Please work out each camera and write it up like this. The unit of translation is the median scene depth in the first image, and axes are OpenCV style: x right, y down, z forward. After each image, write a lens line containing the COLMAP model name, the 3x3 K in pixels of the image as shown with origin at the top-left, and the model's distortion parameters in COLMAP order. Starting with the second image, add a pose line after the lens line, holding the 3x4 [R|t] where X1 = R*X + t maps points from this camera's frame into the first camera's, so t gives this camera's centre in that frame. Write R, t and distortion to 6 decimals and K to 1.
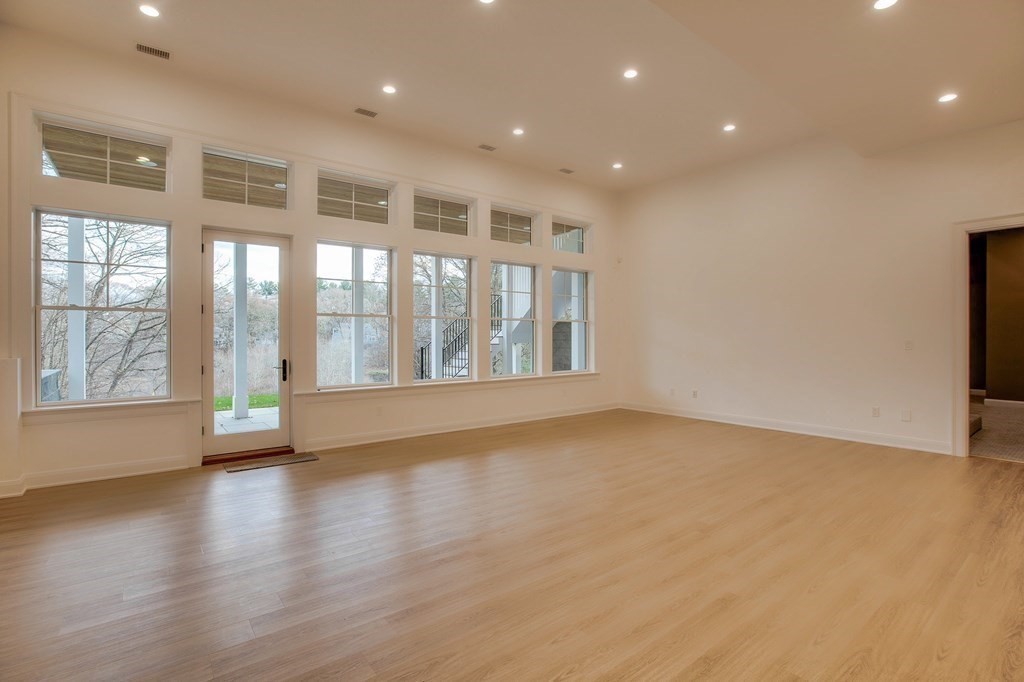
lens RADIAL K [[469.7, 0, 510.2], [0, 469.7, 338.7], [0, 0, 1]] dist [-0.005067, 0.000646]
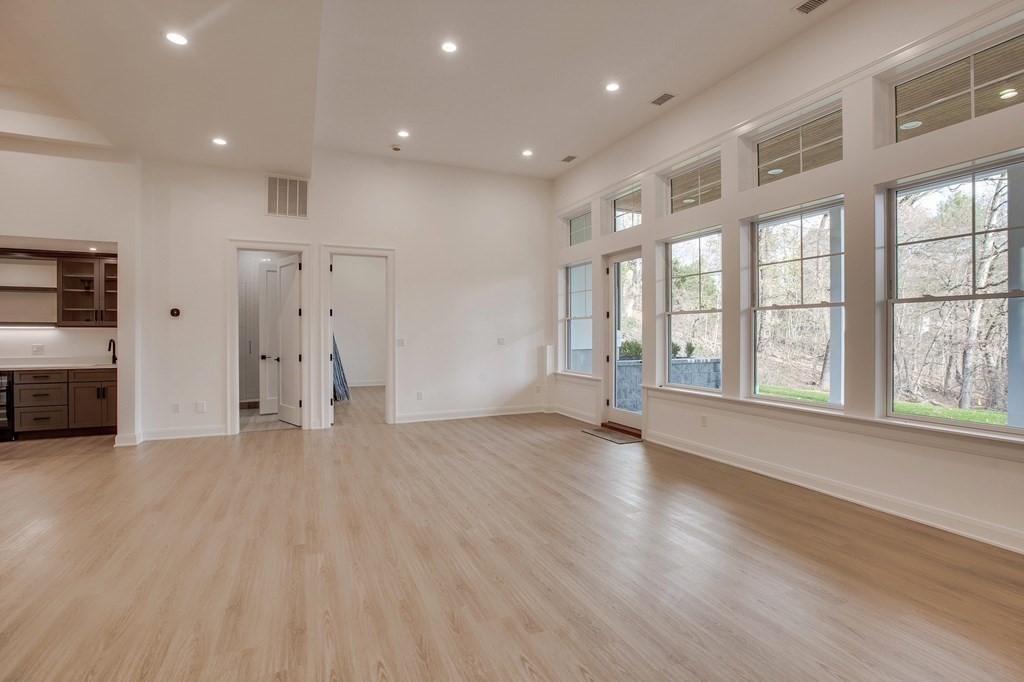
lens RADIAL K [[469.7, 0, 513.6], [0, 469.7, 339.9], [0, 0, 1]] dist [-0.005067, 0.000646]
pose [[-0.243104, 0.007860, -0.969968, 1.144028], [-0.000307, 0.999966, 0.008180, -0.005119], [0.970000, 0.002287, -0.243094, 1.555040]]
